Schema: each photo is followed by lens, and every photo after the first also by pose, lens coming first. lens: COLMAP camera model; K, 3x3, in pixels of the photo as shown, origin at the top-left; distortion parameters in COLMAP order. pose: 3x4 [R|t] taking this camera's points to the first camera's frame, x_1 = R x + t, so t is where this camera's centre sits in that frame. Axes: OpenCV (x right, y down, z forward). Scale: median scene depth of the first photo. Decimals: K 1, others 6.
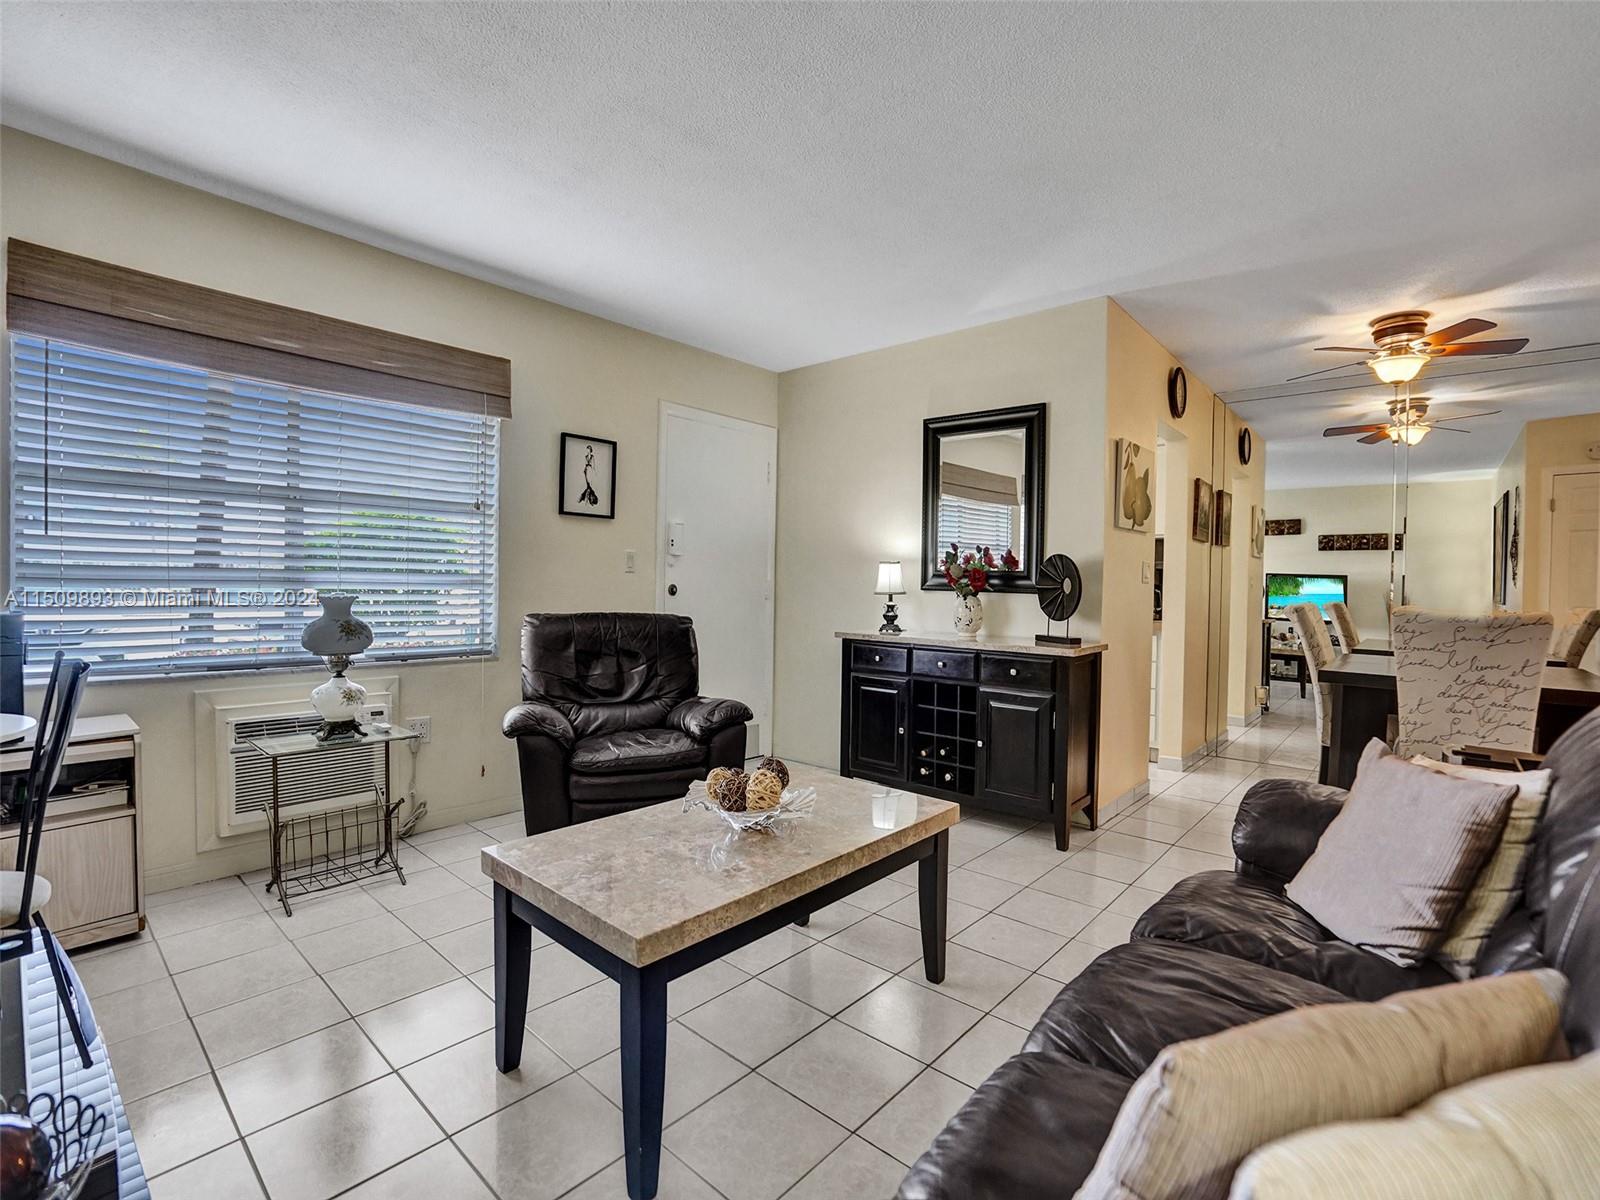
lens RADIAL K [[748.0, 0, 795.2], [0, 748.0, 587.2], [0, 0, 1]] dist [-0.002159, -0.000160]
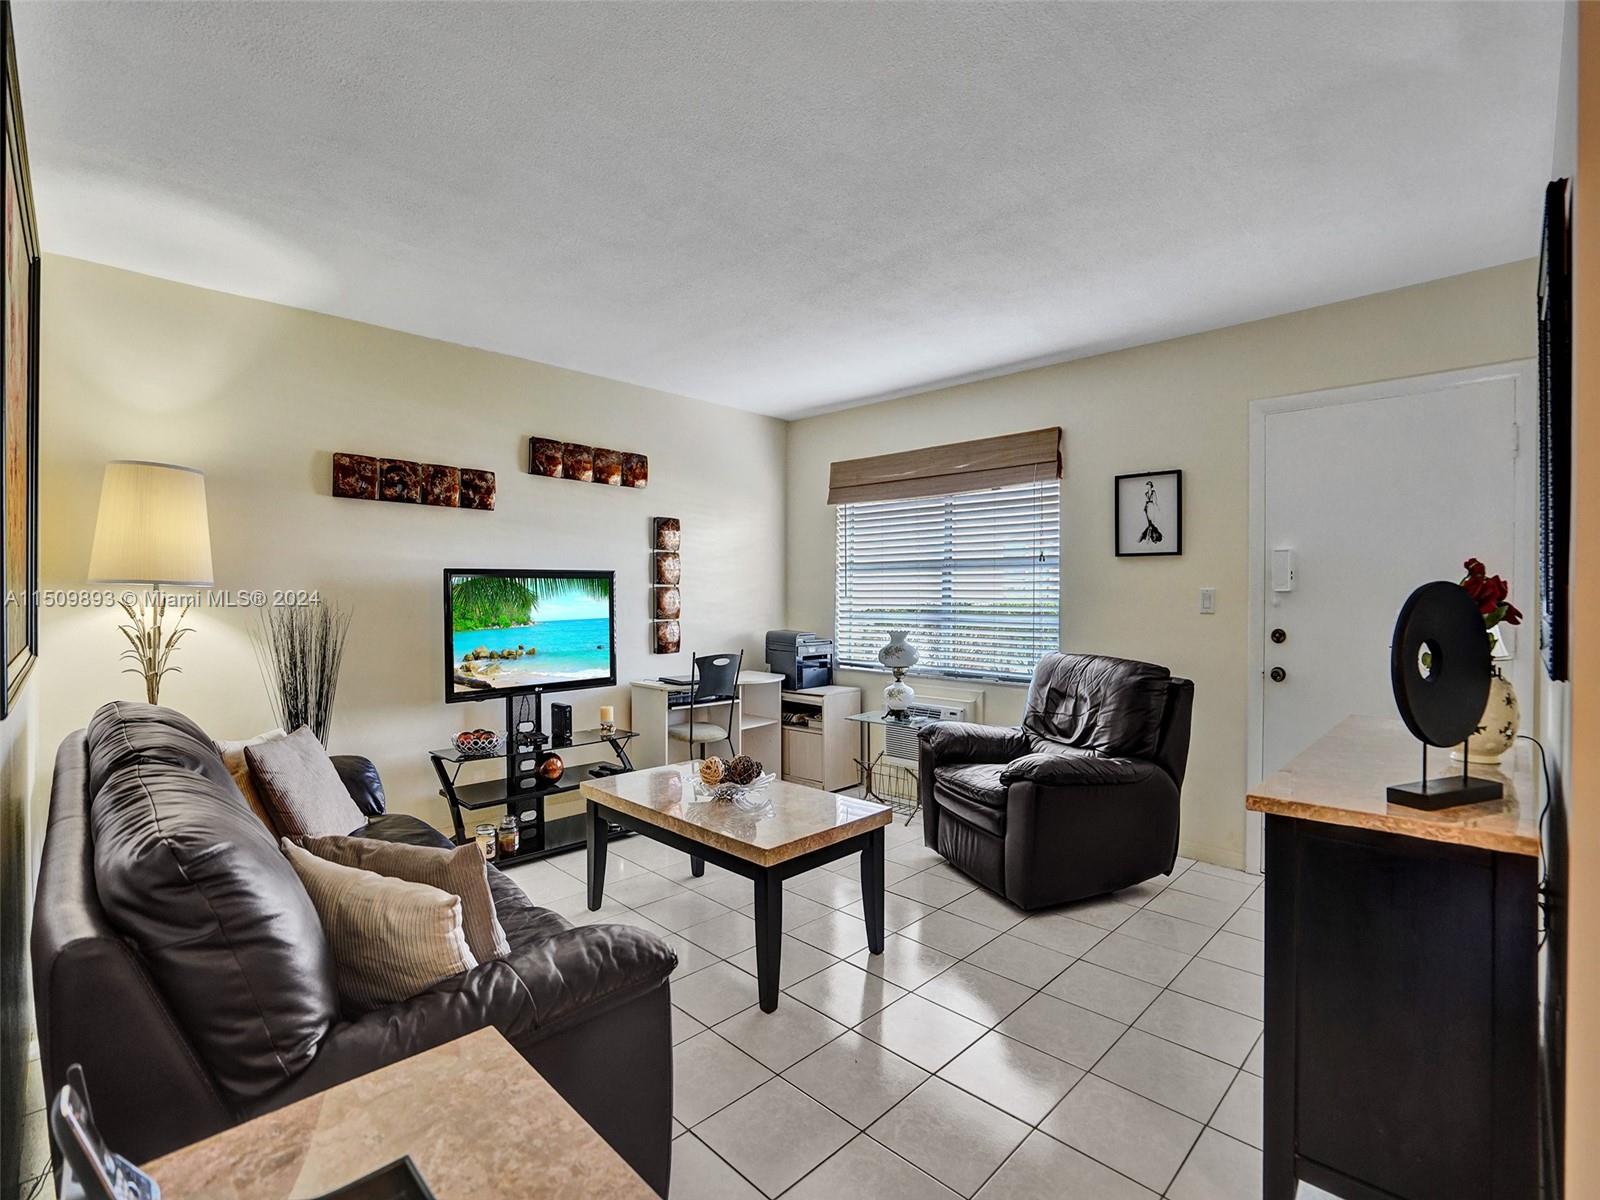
lens RADIAL K [[745.2, 0, 791.4], [0, 745.2, 593.1], [0, 0, 1]] dist [-0.003512, 0.000518]
pose [[-0.031899, -0.017392, -0.999340, 0.734692], [-0.003636, 0.999844, -0.017285, -0.029900], [0.999484, 0.003082, -0.031957, 0.609731]]
